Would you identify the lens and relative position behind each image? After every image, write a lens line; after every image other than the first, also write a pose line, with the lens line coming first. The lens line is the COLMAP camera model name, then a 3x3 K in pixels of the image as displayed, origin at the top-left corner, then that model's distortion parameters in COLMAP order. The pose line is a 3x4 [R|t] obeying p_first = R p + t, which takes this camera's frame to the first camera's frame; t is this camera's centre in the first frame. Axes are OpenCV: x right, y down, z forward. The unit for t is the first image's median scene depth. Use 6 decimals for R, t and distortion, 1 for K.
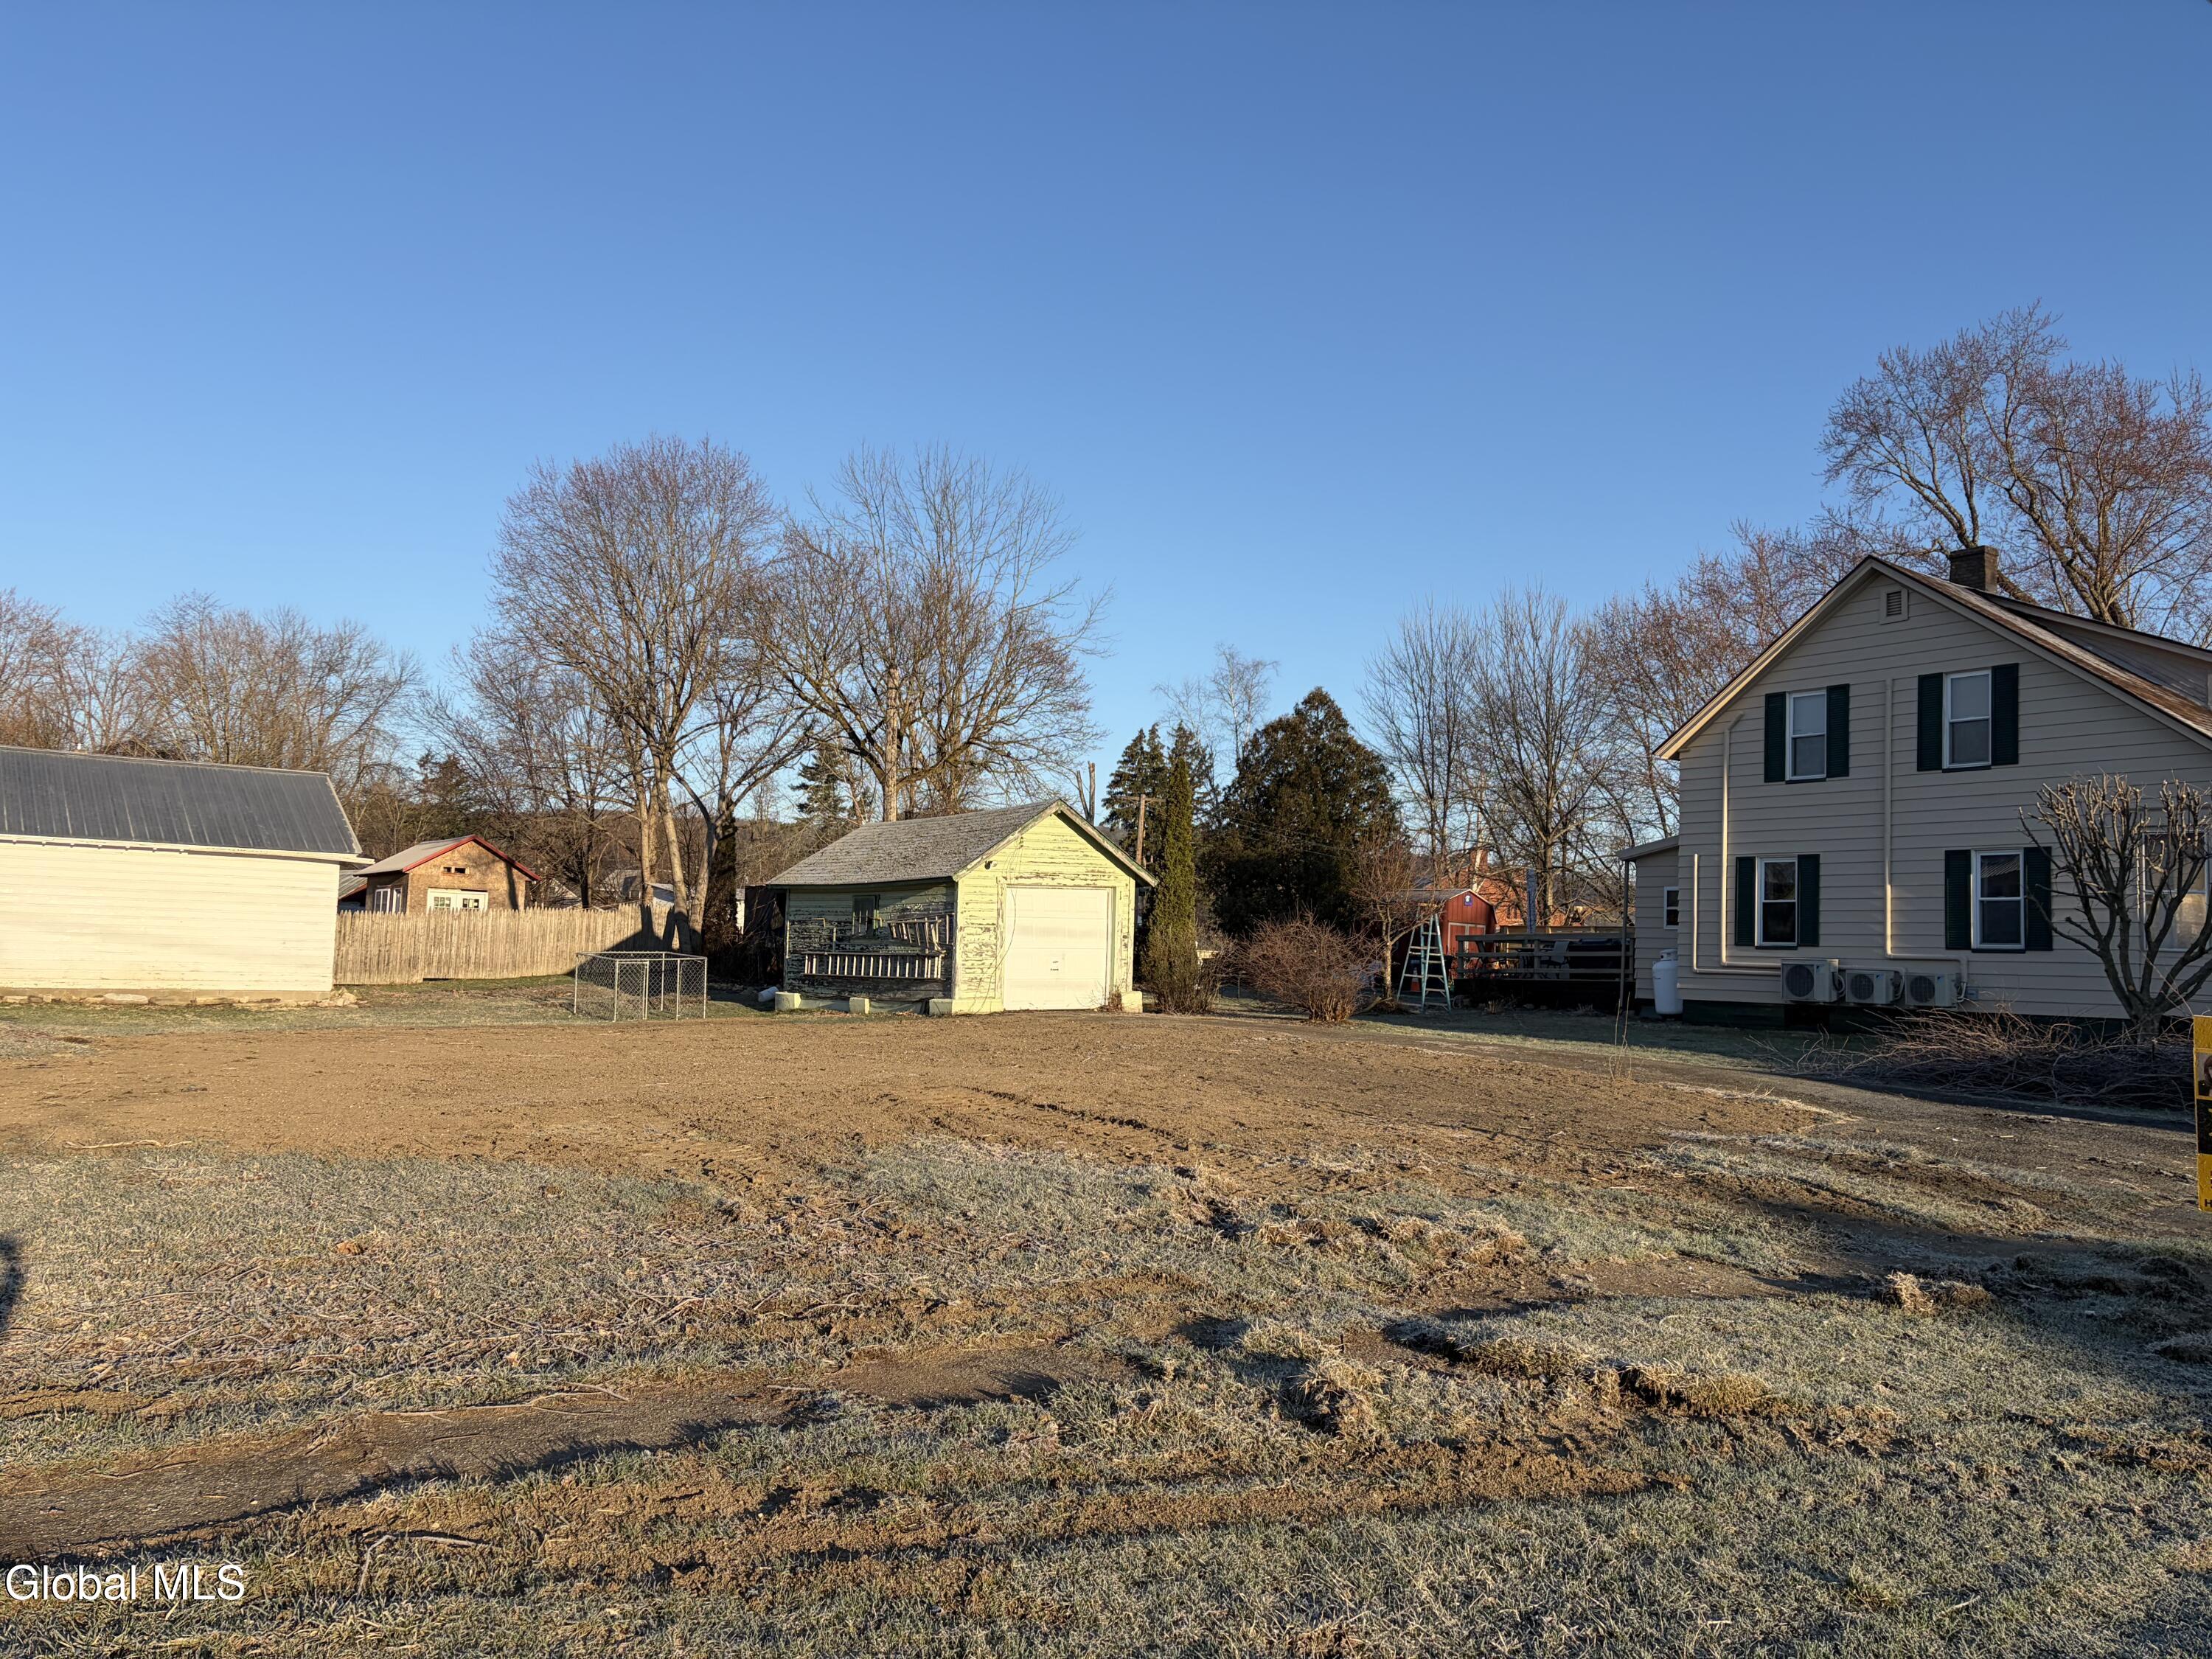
lens RADIAL K [[1665.0, 0, 1106.0], [0, 1665.0, 829.5], [0, 0, 1]] dist [0.082102, -0.088060]
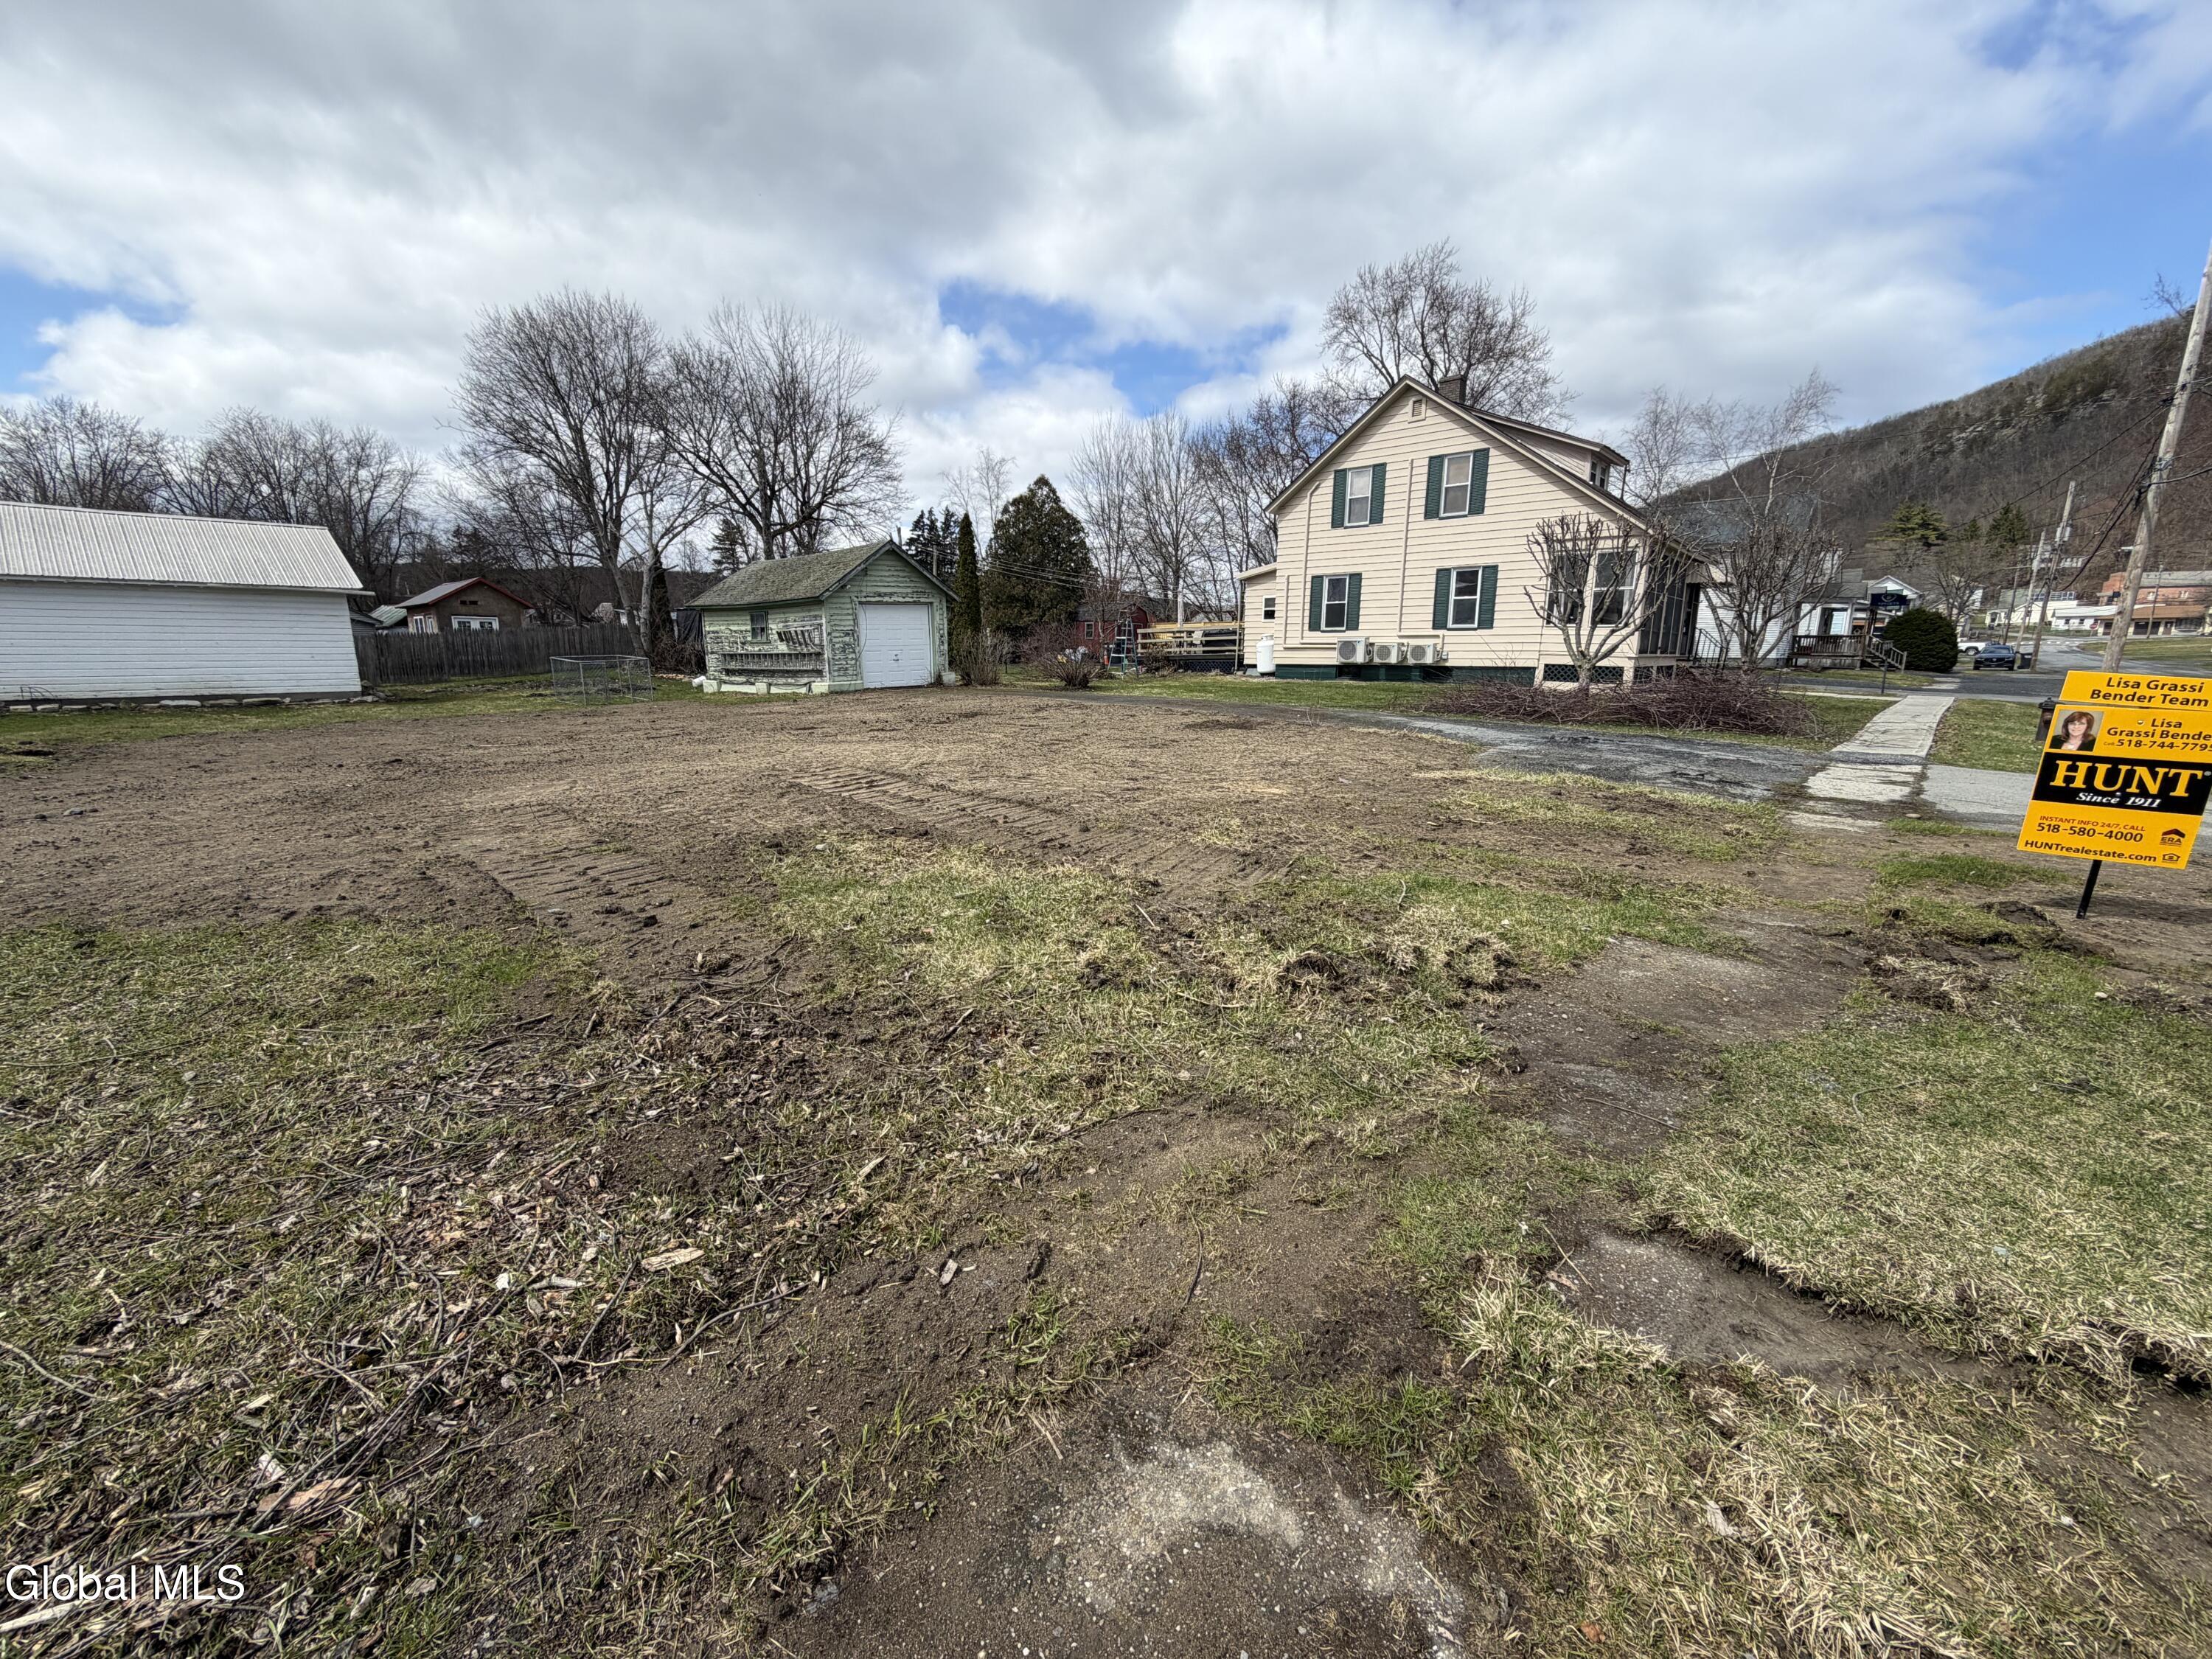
lens RADIAL K [[869.0, 0, 1103.0], [0, 869.0, 842.4], [0, 0, 1]] dist [-0.019710, 0.018818]
pose [[0.975978, -0.077079, 0.203779, -0.021064], [0.013530, 0.954964, 0.296412, 0.011556], [-0.217449, -0.286535, 0.933067, 0.173490]]
